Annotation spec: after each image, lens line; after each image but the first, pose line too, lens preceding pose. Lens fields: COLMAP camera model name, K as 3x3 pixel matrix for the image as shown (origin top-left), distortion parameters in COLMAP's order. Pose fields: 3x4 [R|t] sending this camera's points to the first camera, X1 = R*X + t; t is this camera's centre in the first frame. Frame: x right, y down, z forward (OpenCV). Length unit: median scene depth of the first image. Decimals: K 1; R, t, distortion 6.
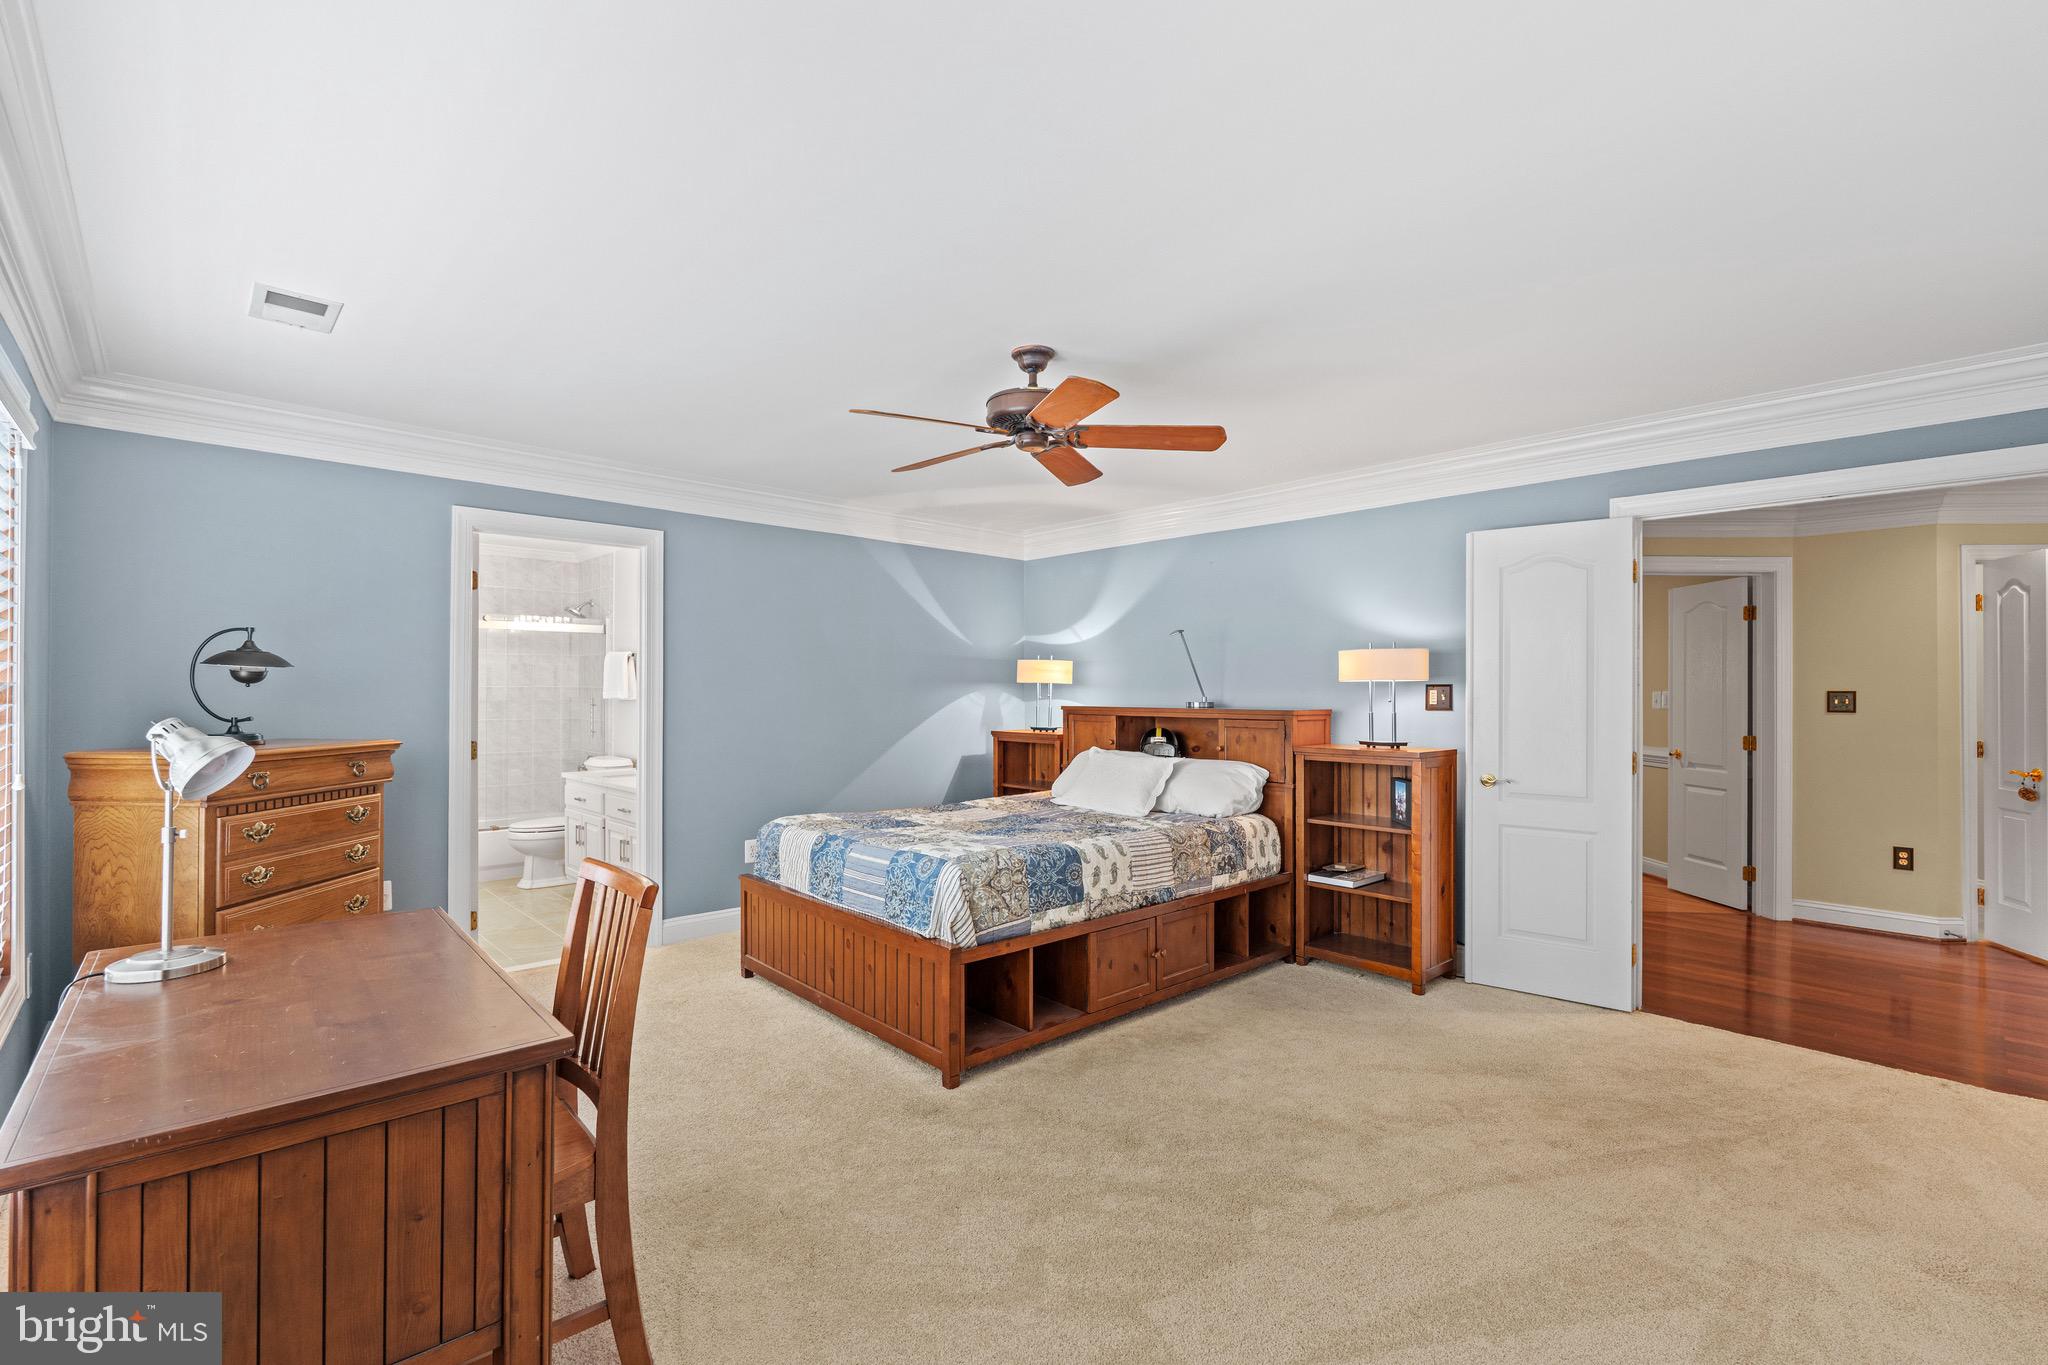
lens RADIAL K [[905.1, 0, 1024.0], [0, 905.1, 682.5], [0, 0, 1]] dist [-0.003741, -0.000306]
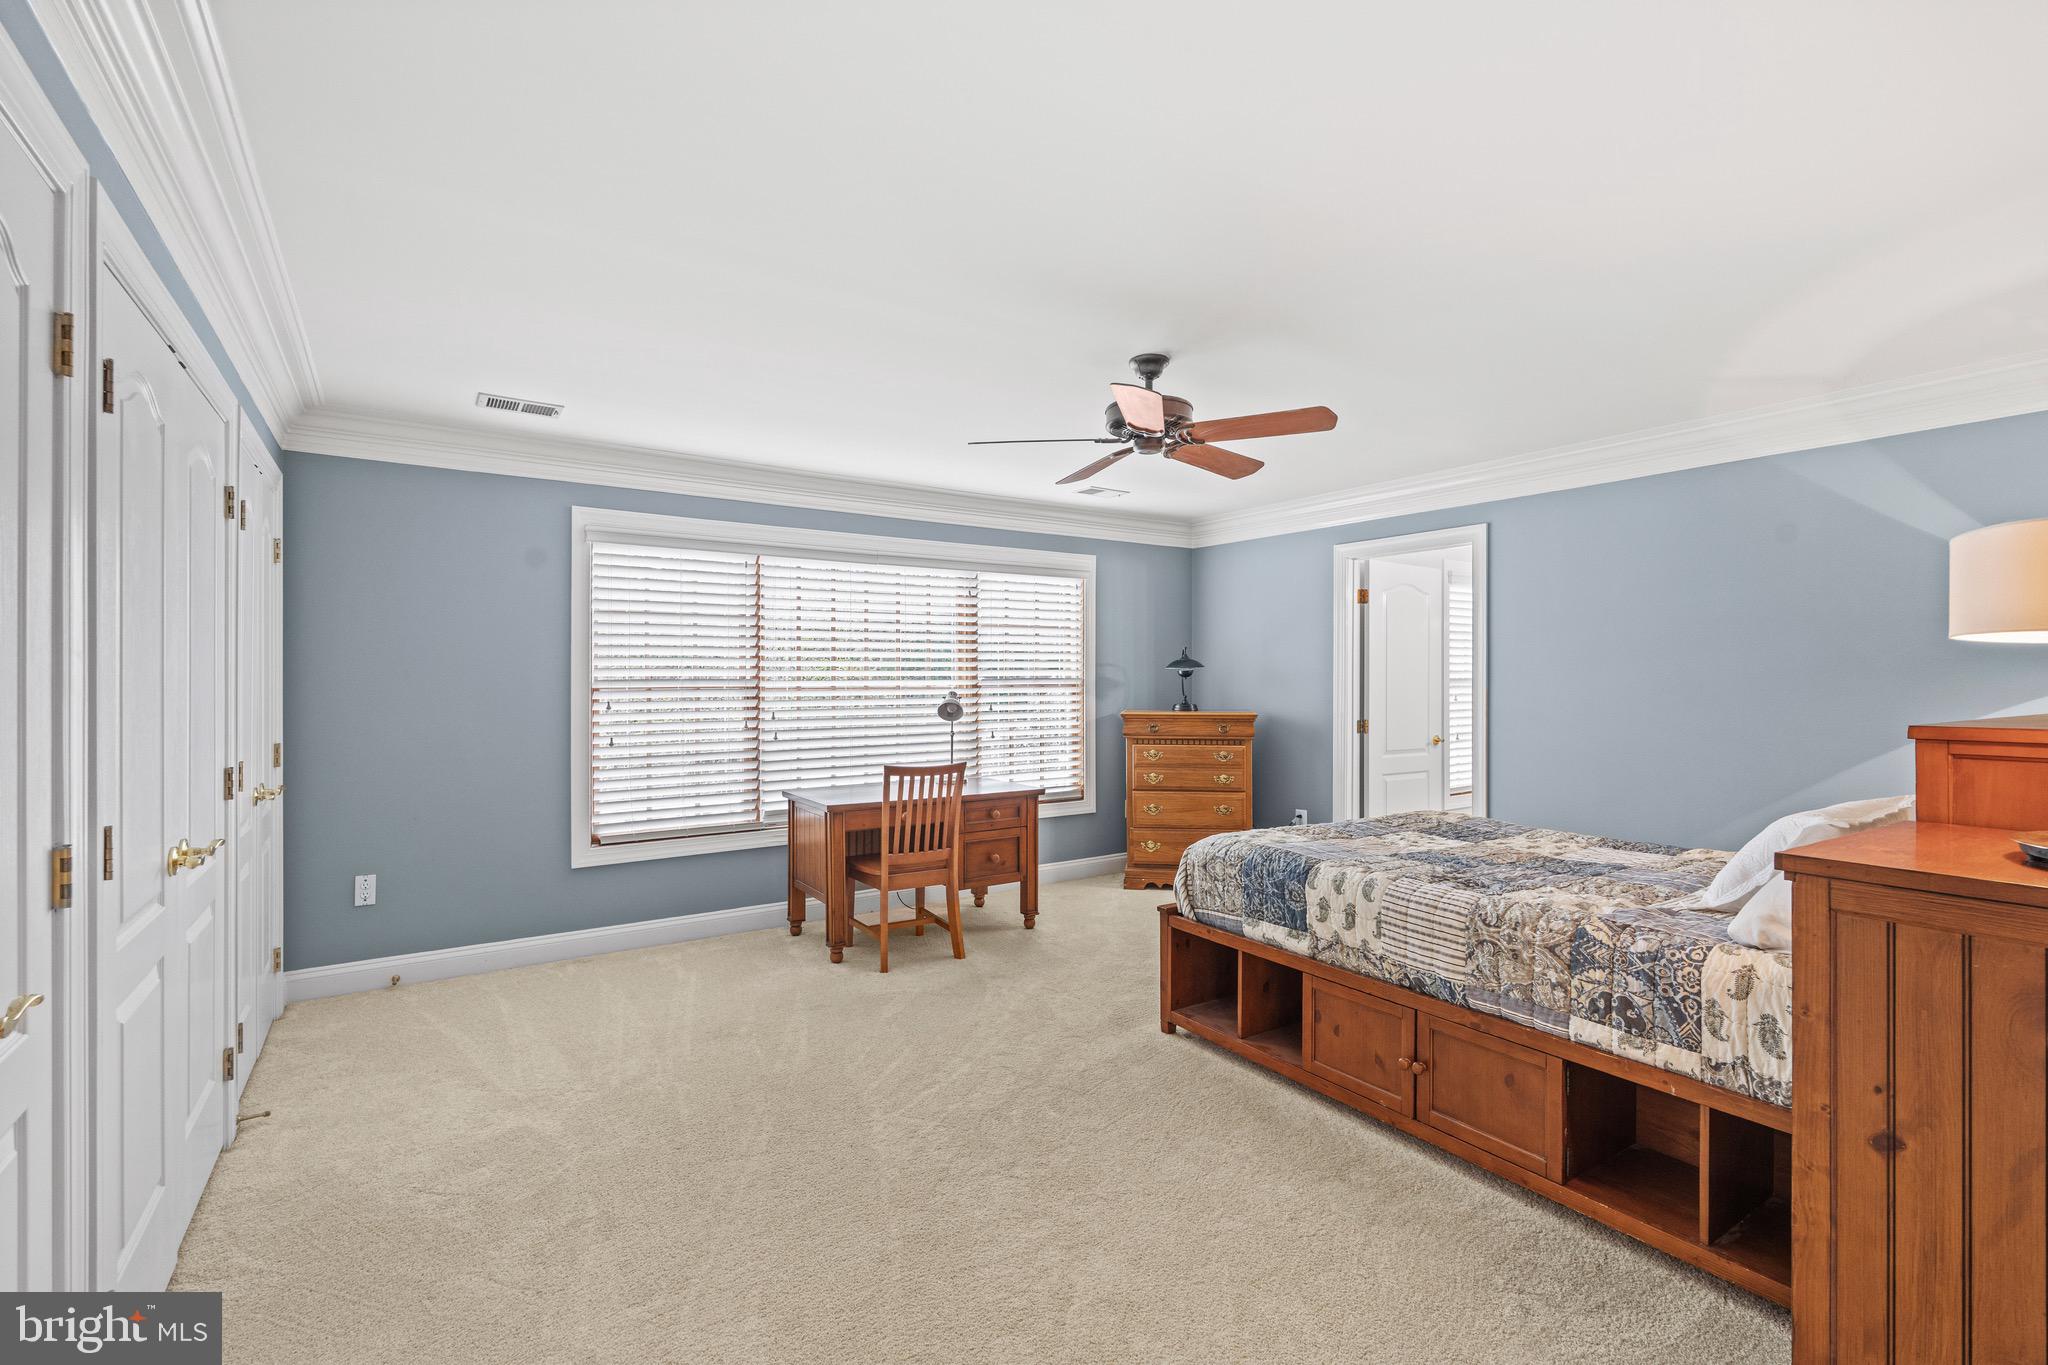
lens RADIAL K [[905.1, 0, 1024.0], [0, 905.1, 682.5], [0, 0, 1]] dist [-0.003741, -0.000306]
pose [[-0.152551, -0.002231, -0.988293, 0.878335], [0.007938, 0.999962, -0.003483, 0.013632], [0.988264, -0.008377, -0.152527, 0.831752]]
